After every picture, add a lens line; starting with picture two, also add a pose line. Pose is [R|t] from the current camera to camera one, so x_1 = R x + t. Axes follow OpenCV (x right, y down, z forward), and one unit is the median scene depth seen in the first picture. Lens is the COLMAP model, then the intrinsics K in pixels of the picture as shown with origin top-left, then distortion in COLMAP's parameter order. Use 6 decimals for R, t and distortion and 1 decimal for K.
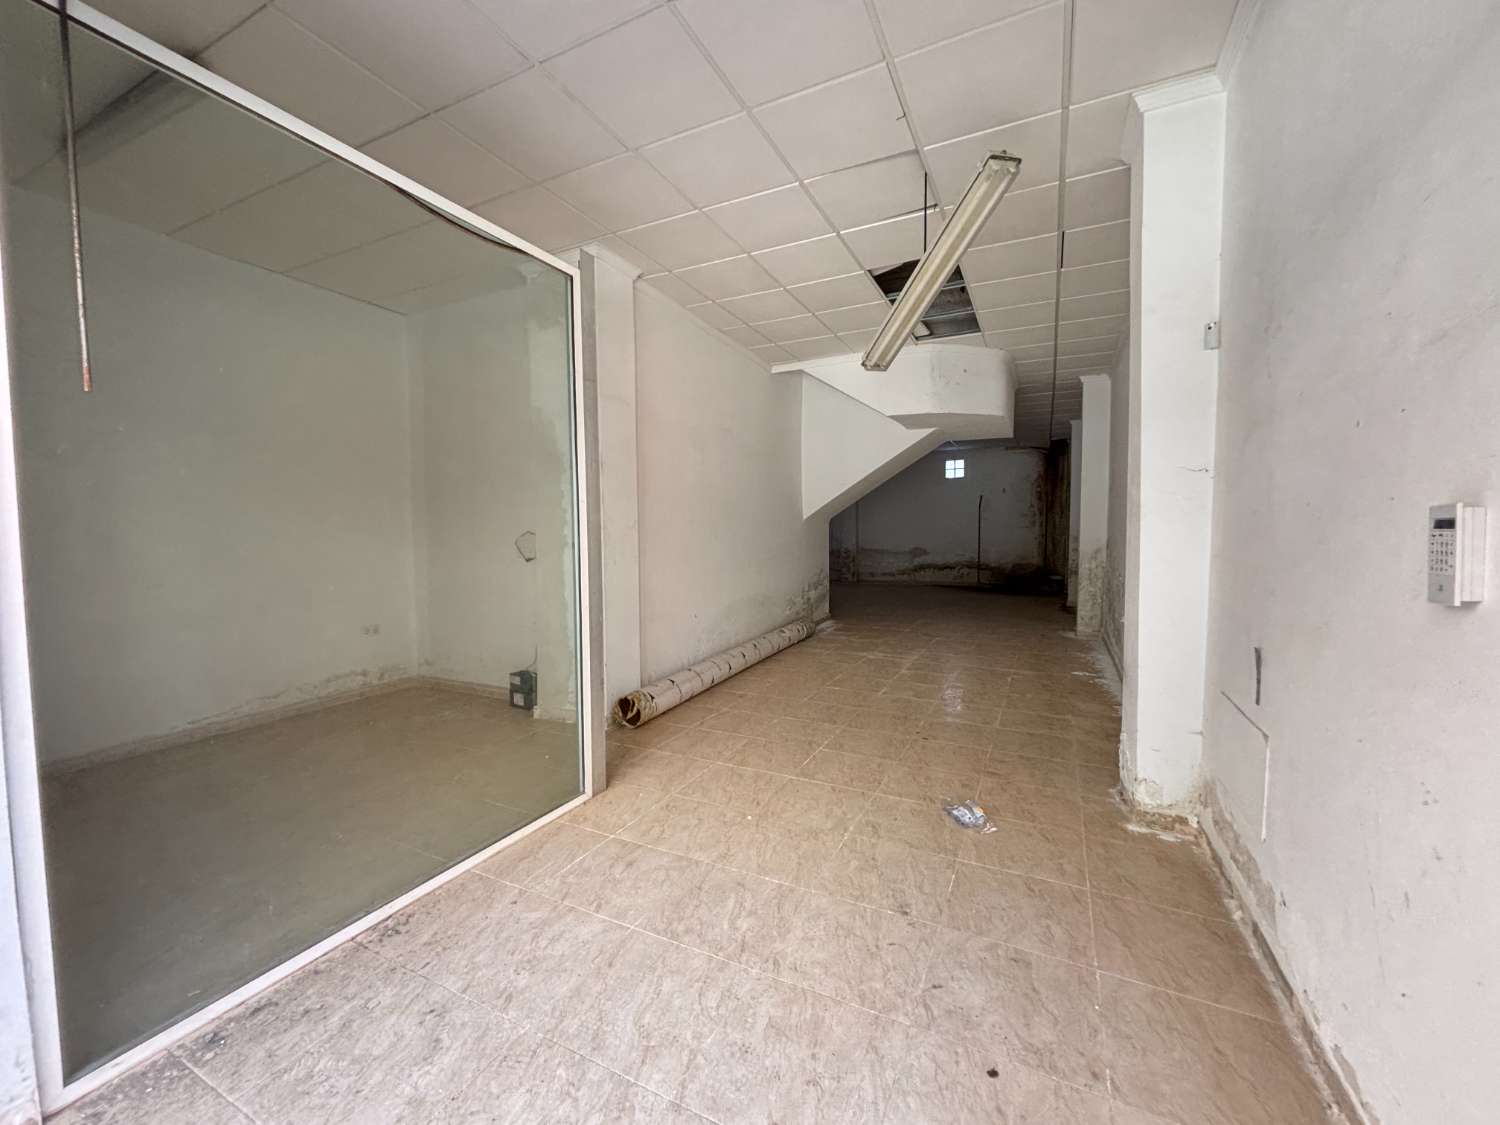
lens RADIAL K [[607.5, 0, 744.7], [0, 607.5, 561.6], [0, 0, 1]] dist [-0.002108, -0.000660]
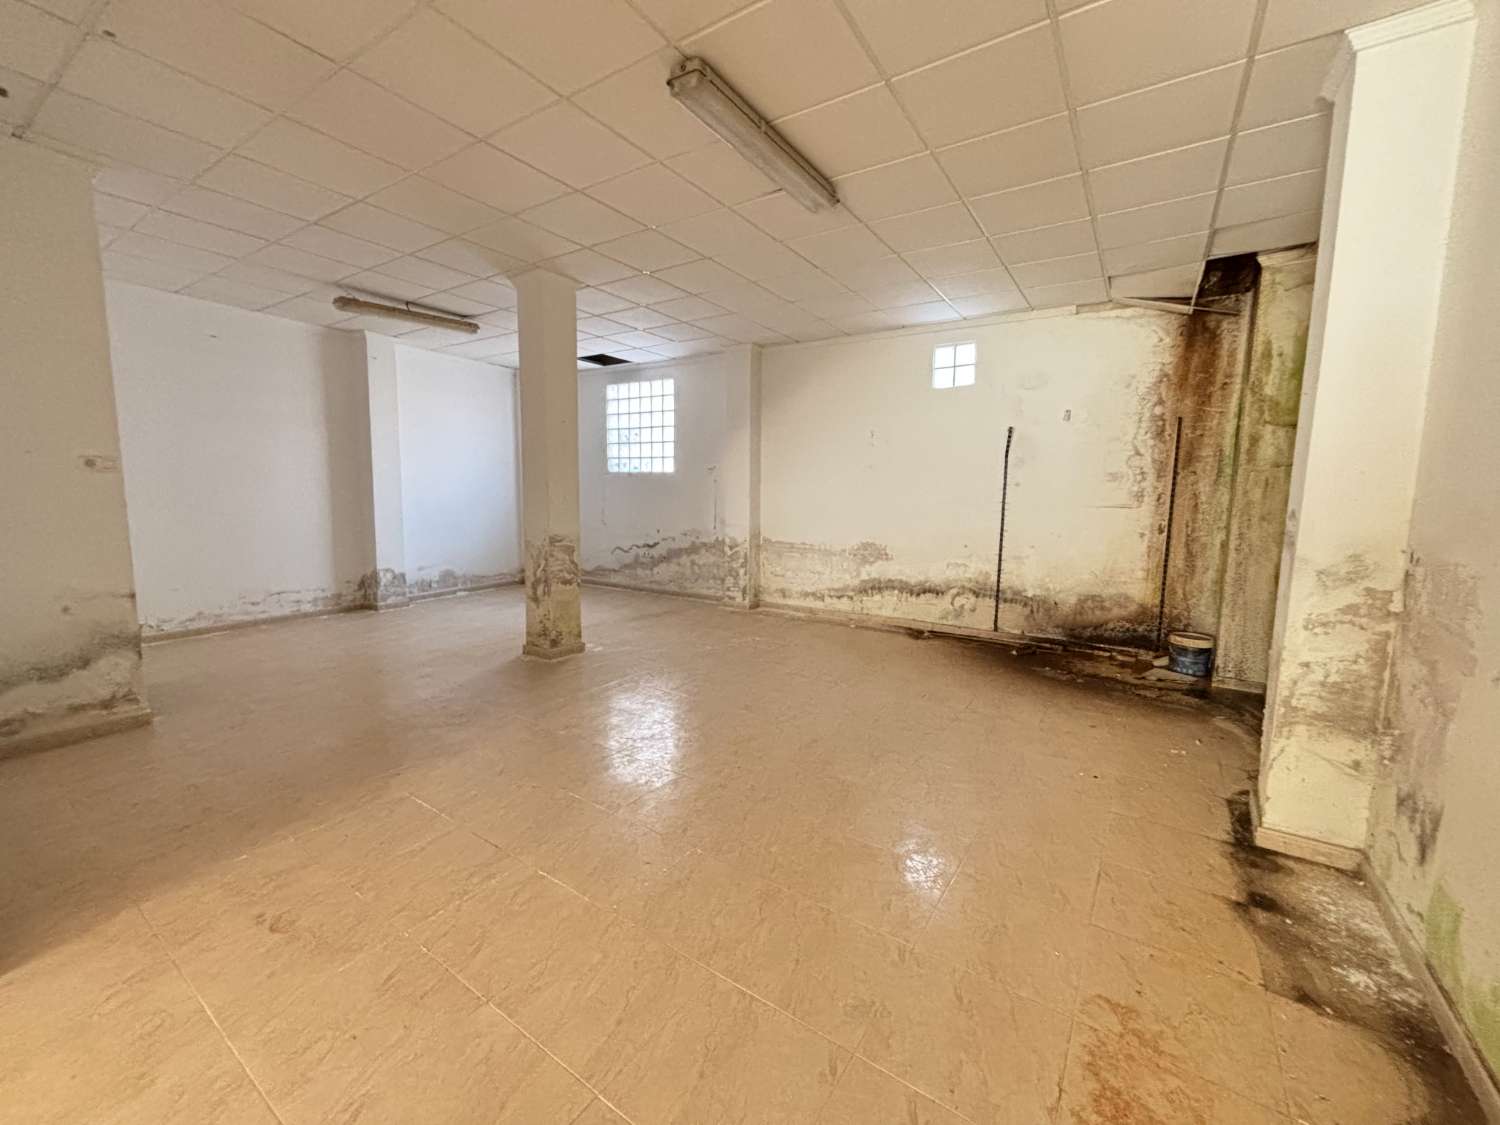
lens RADIAL K [[607.5, 0, 755.8], [0, 607.5, 567.7], [0, 0, 1]] dist [-0.002108, -0.000660]
pose [[0.991168, 0.038376, -0.126941, 0.514479], [-0.028921, 0.996725, 0.075512, -0.073903], [0.129423, -0.071174, 0.989032, 1.051252]]
